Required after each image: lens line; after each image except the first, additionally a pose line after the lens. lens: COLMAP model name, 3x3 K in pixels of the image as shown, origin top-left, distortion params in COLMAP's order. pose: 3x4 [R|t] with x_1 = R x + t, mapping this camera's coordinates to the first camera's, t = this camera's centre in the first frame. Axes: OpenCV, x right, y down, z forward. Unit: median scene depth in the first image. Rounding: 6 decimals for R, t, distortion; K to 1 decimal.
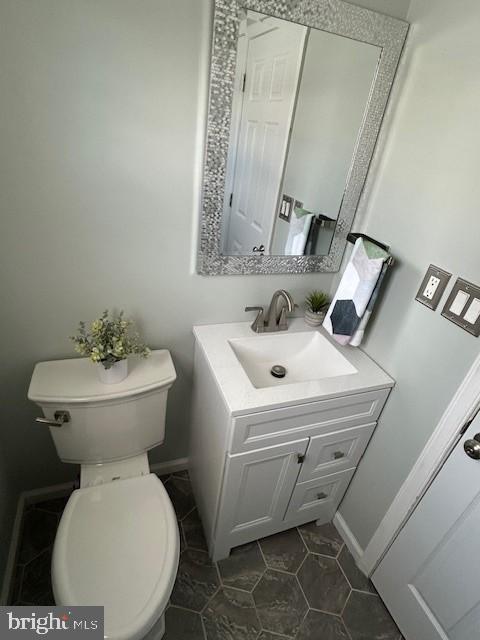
lens RADIAL K [[333.2, 0, 240.0], [0, 333.2, 320.0], [0, 0, 1]] dist [-0.004855, 0.000872]
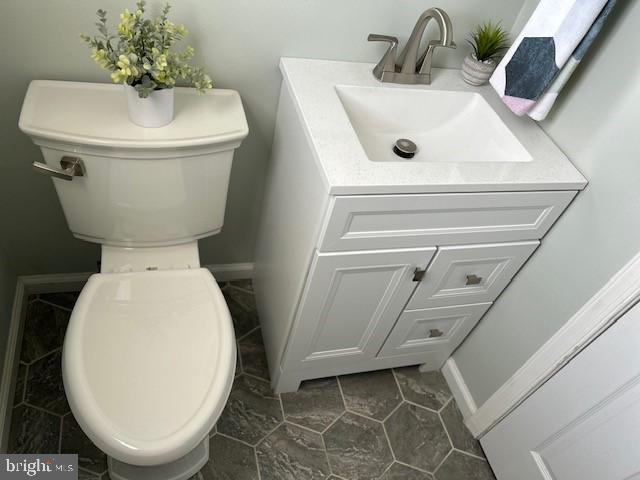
lens RADIAL K [[484.6, 0, 320.0], [0, 484.6, 240.0], [0, 0, 1]] dist [0.037115, -0.040439]
pose [[0.991877, 0.126802, -0.010038, -0.017160], [-0.119075, 0.953382, 0.277278, 0.084762], [0.044729, -0.273830, 0.960737, 0.043222]]
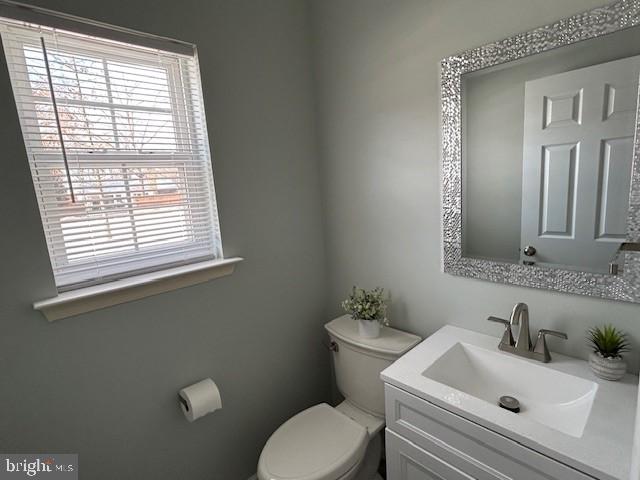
lens RADIAL K [[333.2, 0, 320.0], [0, 333.2, 240.0], [0, 0, 1]] dist [-0.004855, 0.000872]
pose [[0.376587, 0.003812, -0.926374, 0.698191], [-0.354862, 0.924308, -0.140454, 0.064803], [0.855719, 0.381628, 0.349435, 0.184022]]
